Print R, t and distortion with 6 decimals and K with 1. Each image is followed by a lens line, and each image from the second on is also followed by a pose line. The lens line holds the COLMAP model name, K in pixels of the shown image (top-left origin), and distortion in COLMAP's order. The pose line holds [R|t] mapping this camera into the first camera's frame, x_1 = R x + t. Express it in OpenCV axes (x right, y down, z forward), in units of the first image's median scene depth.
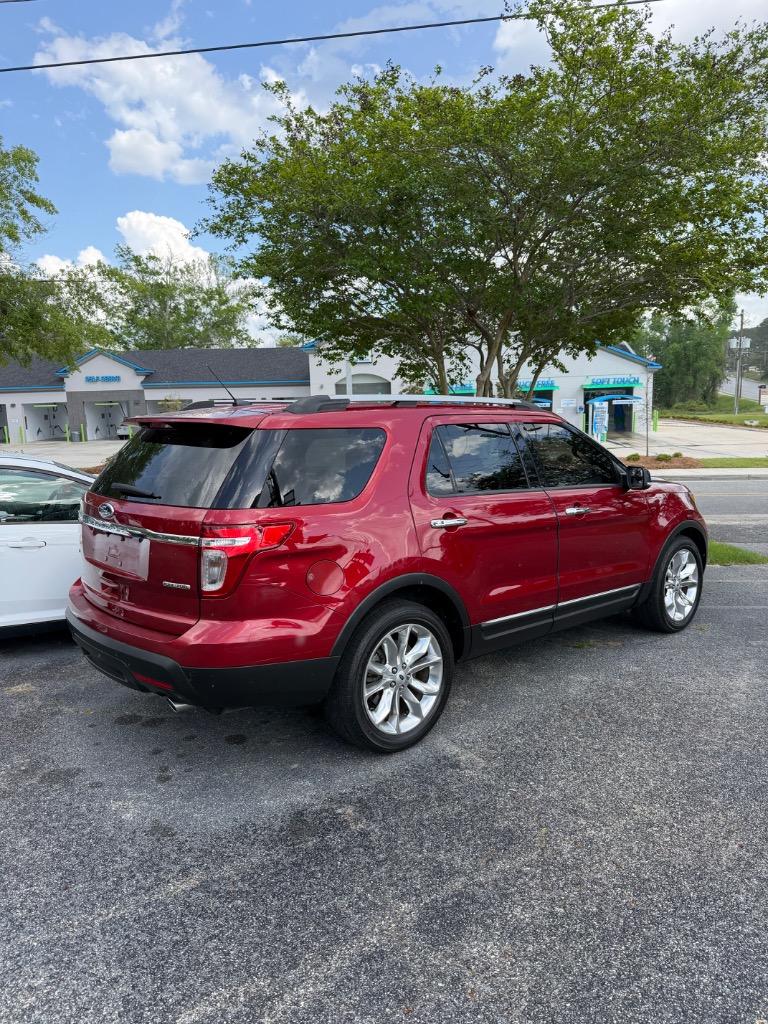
lens RADIAL K [[712.9, 0, 384.0], [0, 712.9, 512.0], [0, 0, 1]] dist [-0.004256, -0.002459]
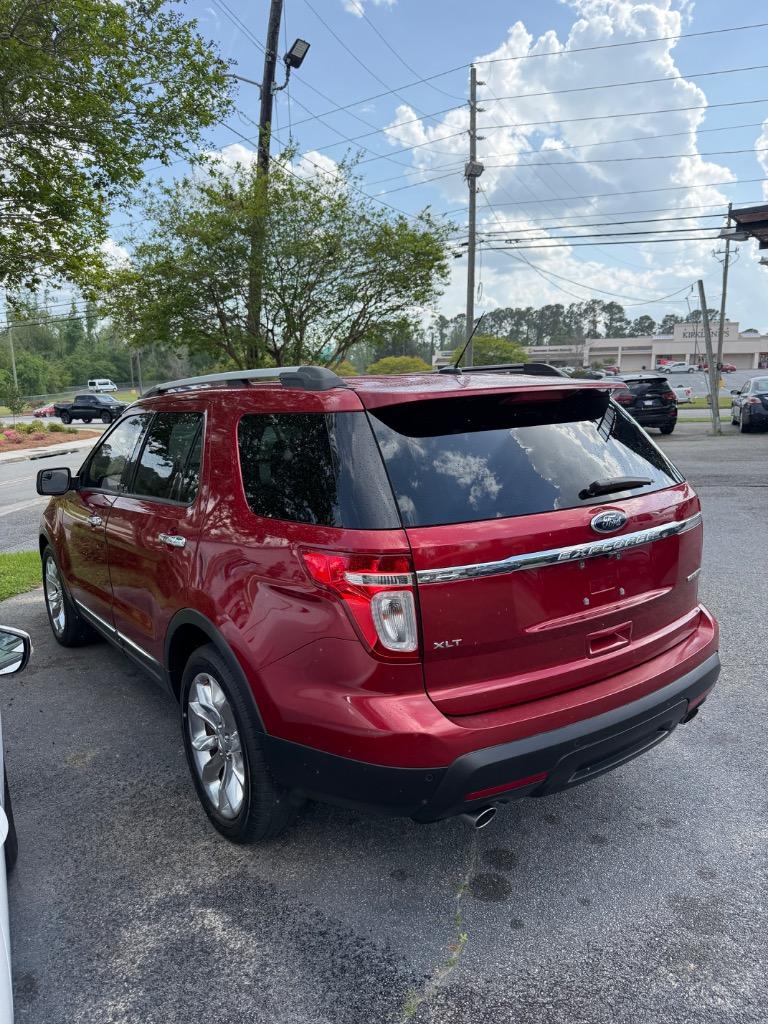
lens RADIAL K [[712.9, 0, 384.0], [0, 712.9, 512.0], [0, 0, 1]] dist [-0.004256, -0.002459]
pose [[0.125355, -0.145252, 0.981421, -1.073882], [0.163681, 0.978697, 0.123942, -0.127971], [-0.978516, 0.145103, 0.146460, 1.116787]]
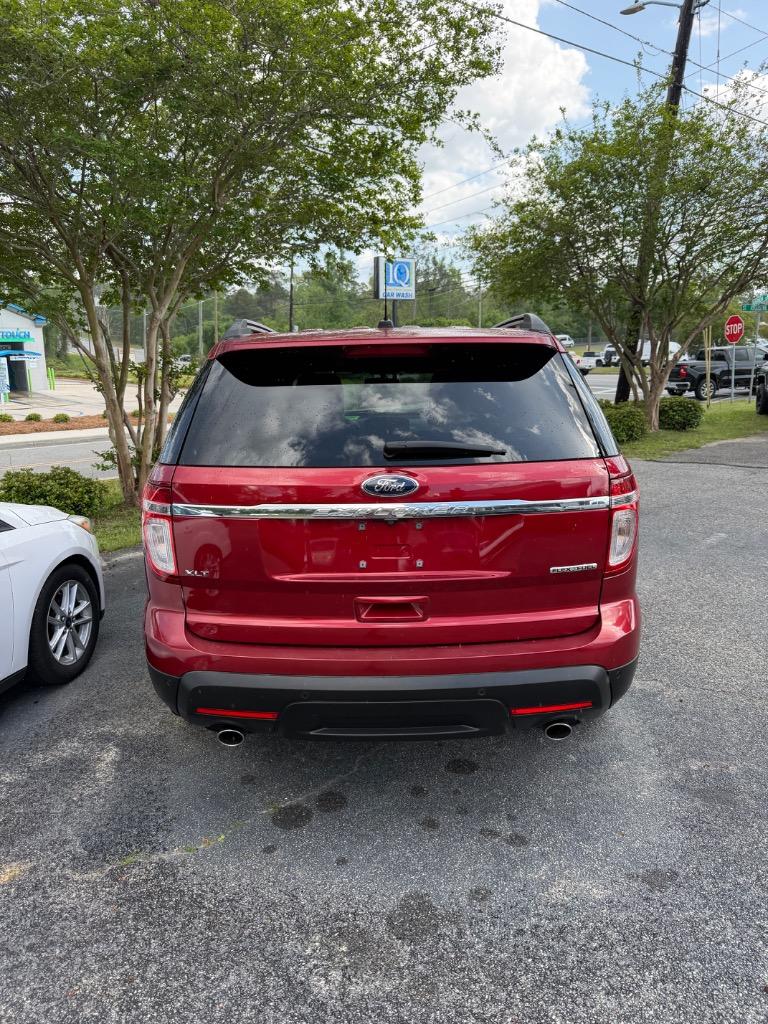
lens RADIAL K [[712.9, 0, 384.0], [0, 712.9, 512.0], [0, 0, 1]] dist [-0.004256, -0.002459]
pose [[0.669790, -0.143851, 0.728484, -0.857700], [0.102711, 0.989573, 0.100972, -0.042984], [-0.735413, 0.007193, 0.677581, 0.588676]]
